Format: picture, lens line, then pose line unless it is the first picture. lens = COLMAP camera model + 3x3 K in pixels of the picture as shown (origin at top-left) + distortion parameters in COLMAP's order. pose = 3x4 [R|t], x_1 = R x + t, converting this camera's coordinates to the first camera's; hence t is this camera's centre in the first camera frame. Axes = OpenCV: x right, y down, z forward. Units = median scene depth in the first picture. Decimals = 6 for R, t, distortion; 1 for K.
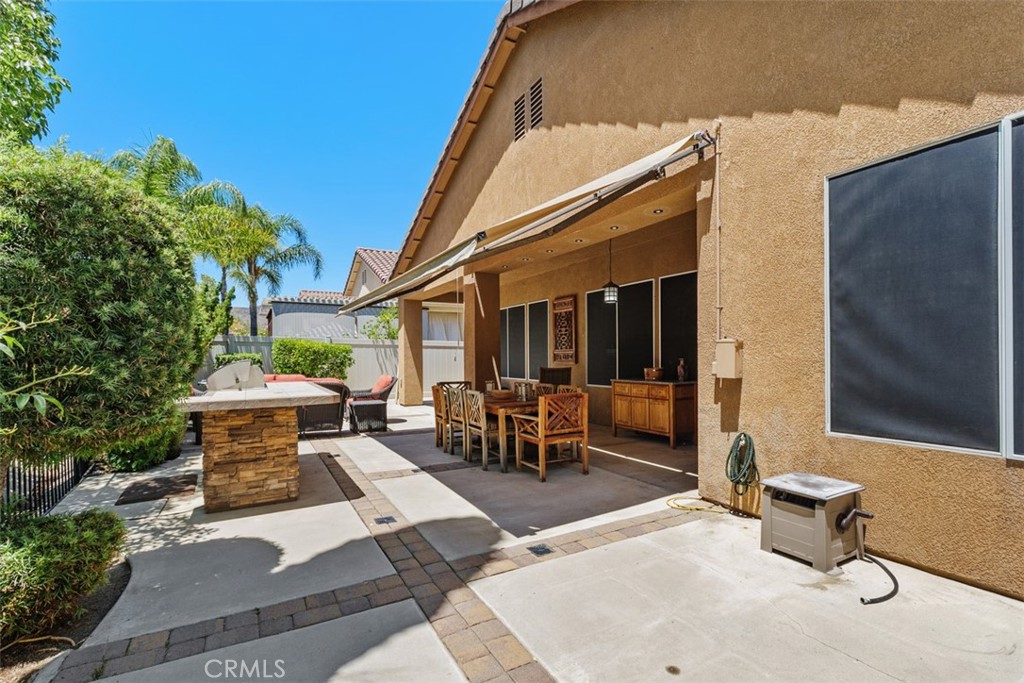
lens RADIAL K [[474.6, 0, 511.7], [0, 474.6, 349.0], [0, 0, 1]] dist [0.004206, -0.002575]
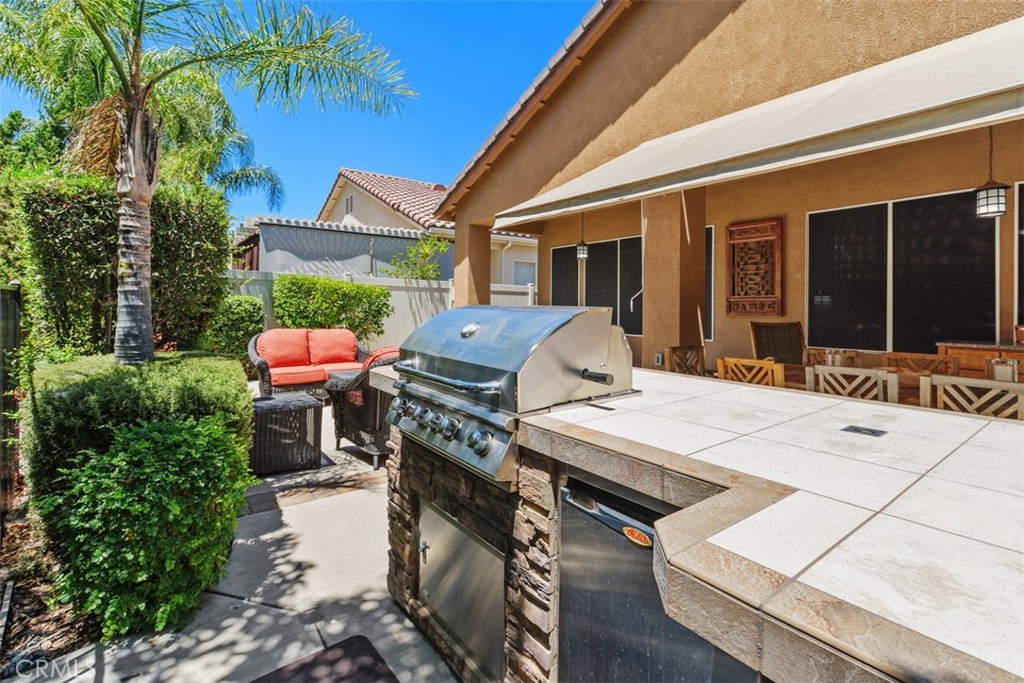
lens RADIAL K [[474.6, 0, 518.6], [0, 474.6, 306.5], [0, 0, 1]] dist [0.004206, -0.002575]
pose [[0.988384, 0.010817, 0.151593, -0.344770], [-0.013397, 0.999782, 0.016007, 0.010667], [-0.151387, -0.017852, 0.988313, 0.366430]]
